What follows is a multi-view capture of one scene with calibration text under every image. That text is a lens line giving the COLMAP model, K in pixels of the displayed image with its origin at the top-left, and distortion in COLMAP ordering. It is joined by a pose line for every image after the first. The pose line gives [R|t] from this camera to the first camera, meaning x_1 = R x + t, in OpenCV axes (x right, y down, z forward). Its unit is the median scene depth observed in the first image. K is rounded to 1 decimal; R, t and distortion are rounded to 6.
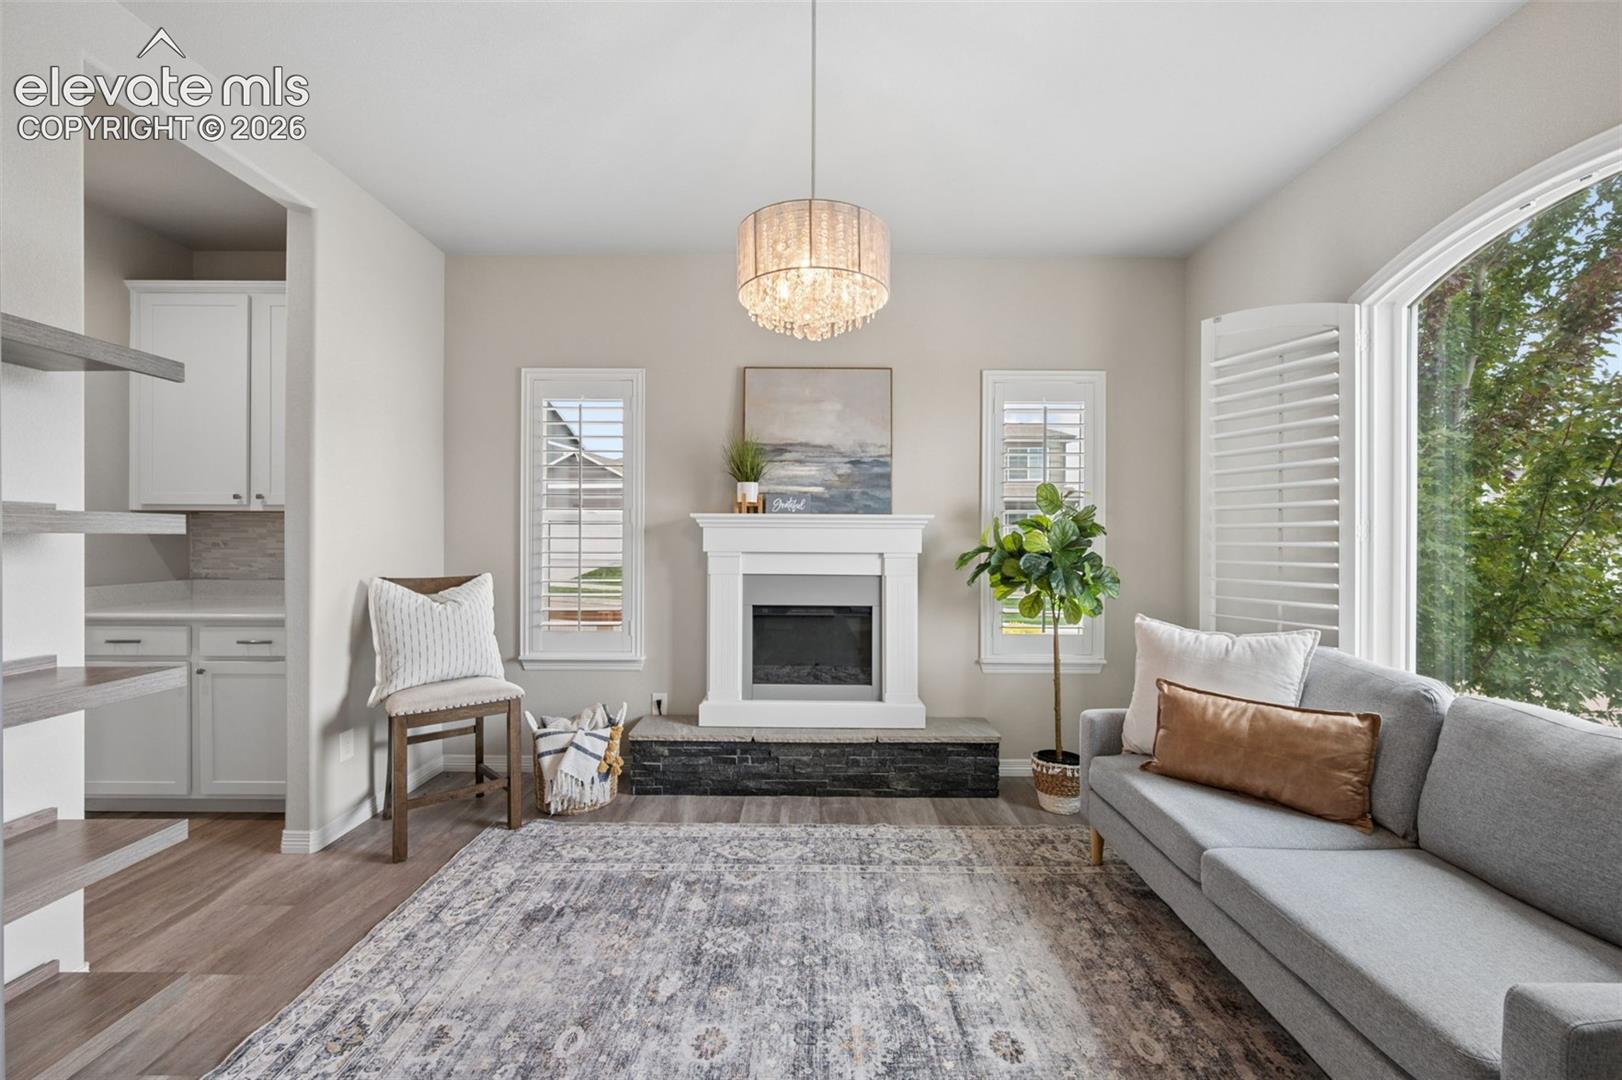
lens RADIAL K [[637.2, 0, 811.3], [0, 637.2, 536.6], [0, 0, 1]] dist [-0.002564, 0.000001]
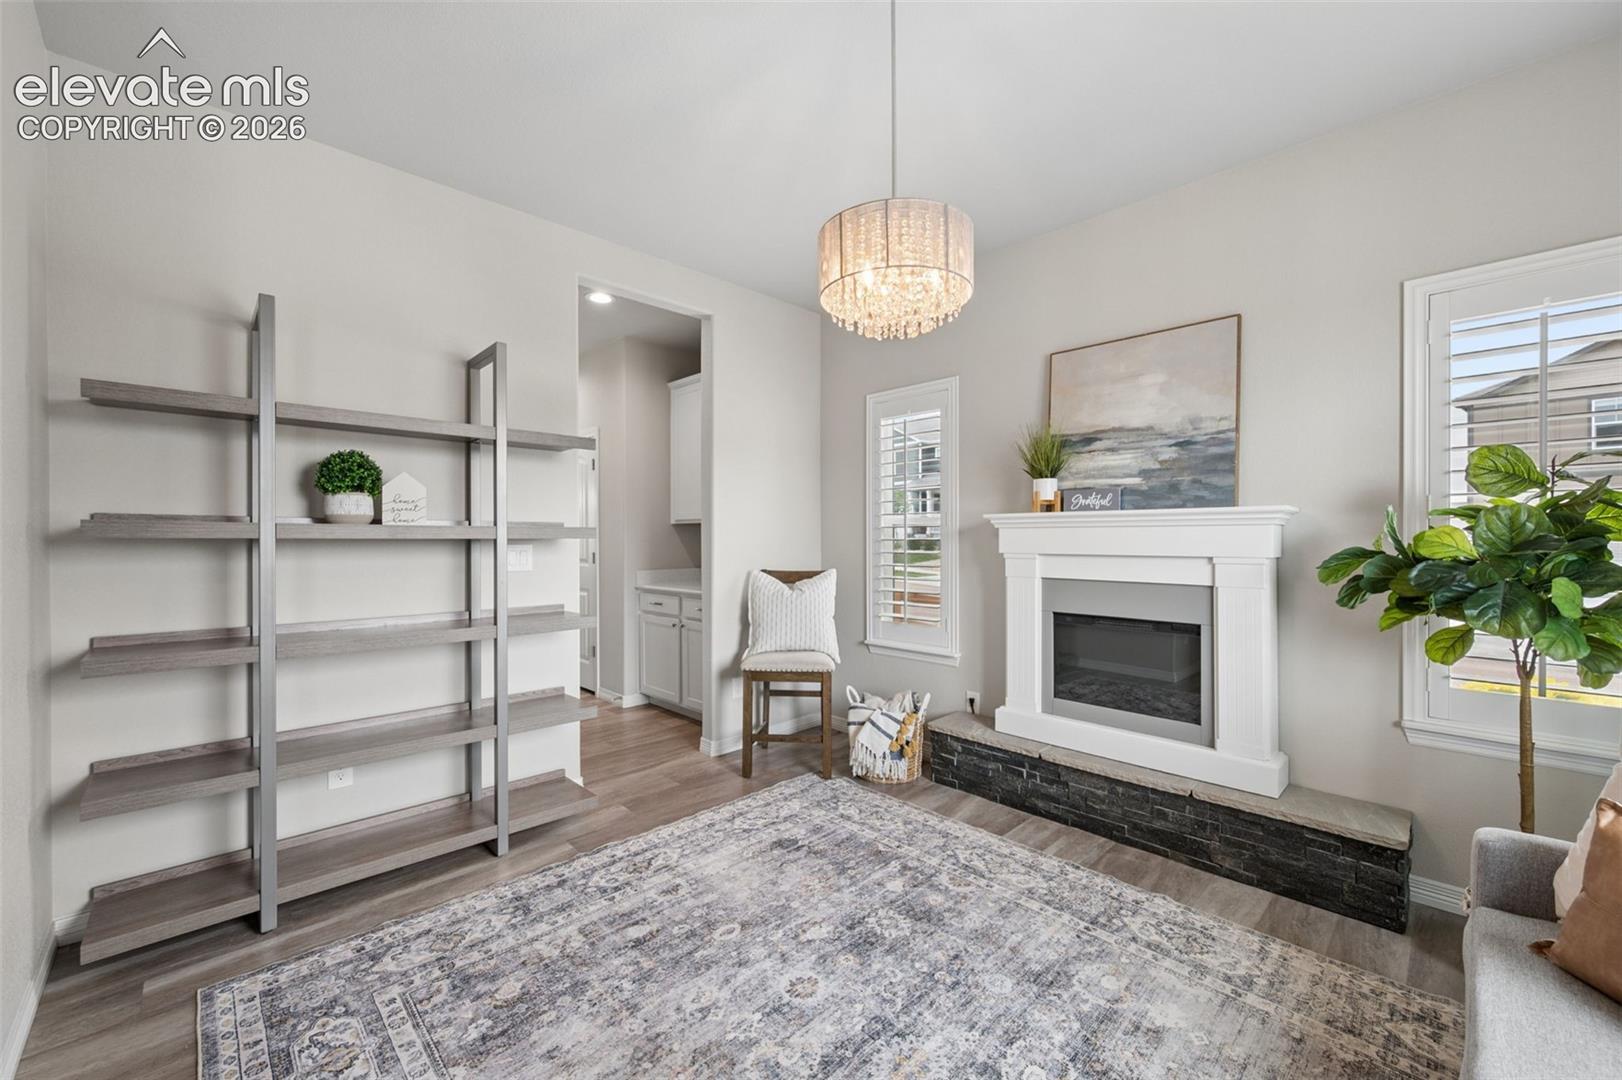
lens RADIAL K [[637.2, 0, 811.3], [0, 637.2, 536.6], [0, 0, 1]] dist [-0.002564, 0.000001]
pose [[0.700466, -0.007796, -0.713643, 0.372142], [0.005989, 0.999969, -0.005046, 0.002032], [0.713661, -0.000739, 0.700491, 0.124429]]
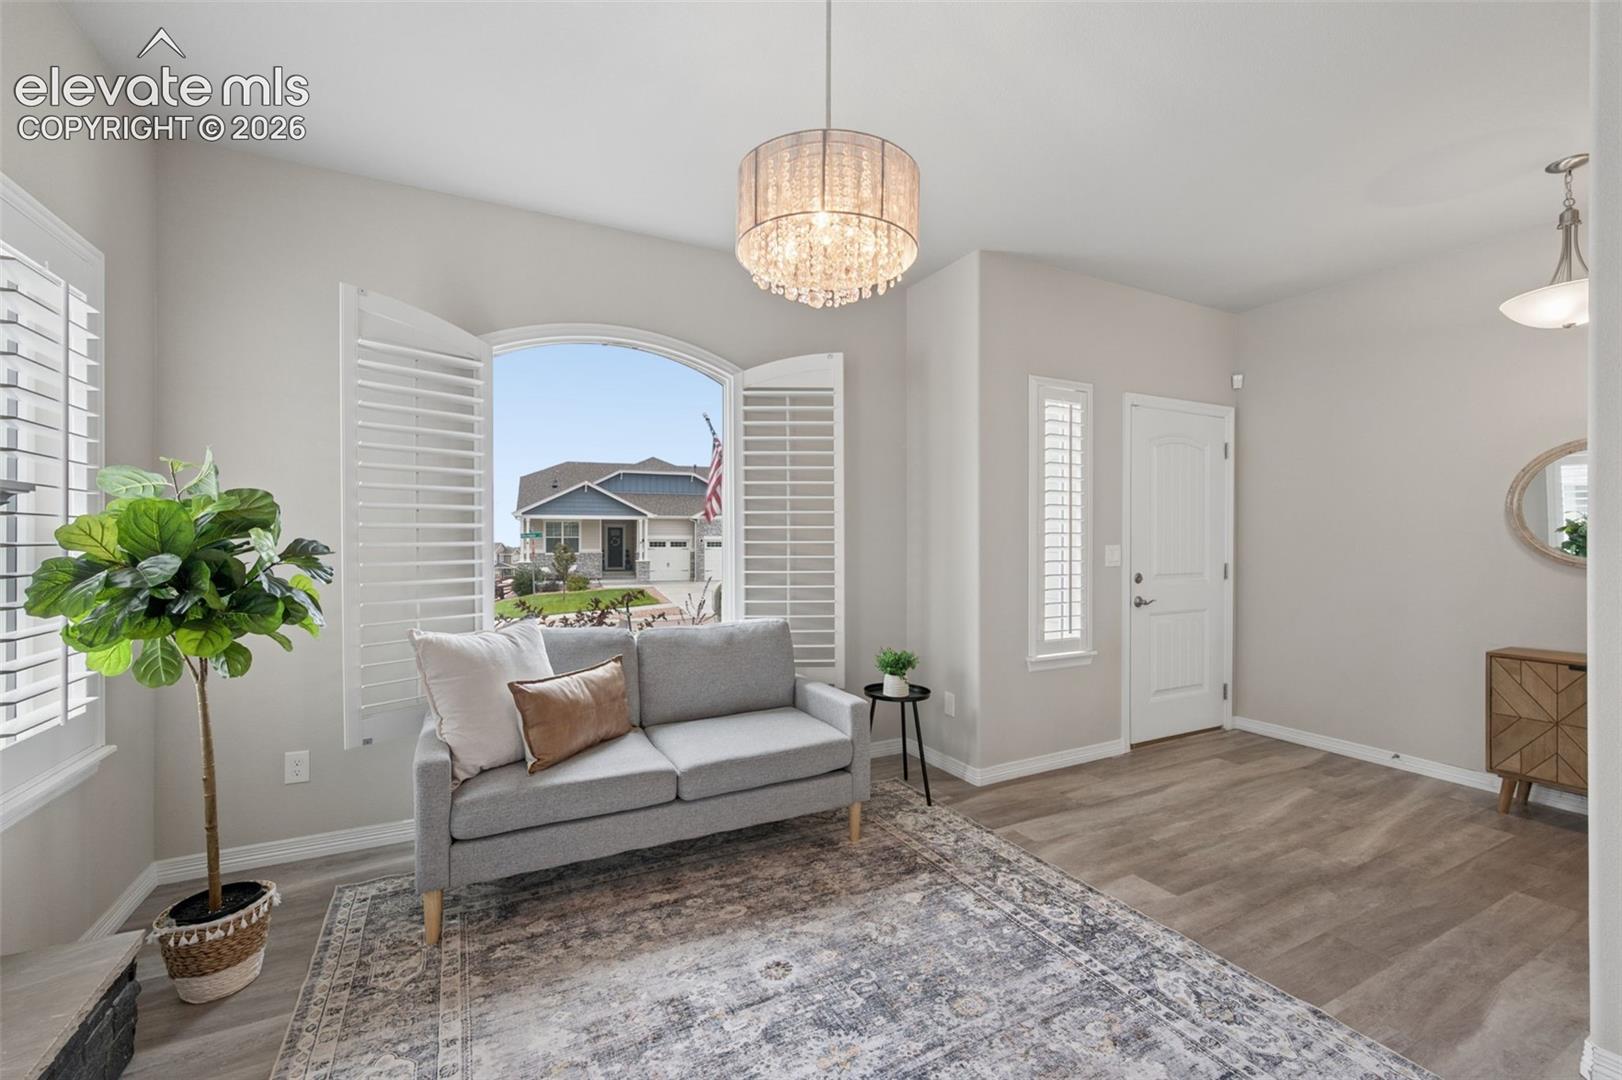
lens RADIAL K [[673.3, 0, 799.5], [0, 673.3, 538.4], [0, 0, 1]] dist [-0.000555, -0.000025]
pose [[-0.455857, -0.003360, 0.890047, -0.460590], [-0.003120, 0.999993, 0.002177, -0.001603], [-0.890047, -0.001785, -0.455864, 0.859820]]
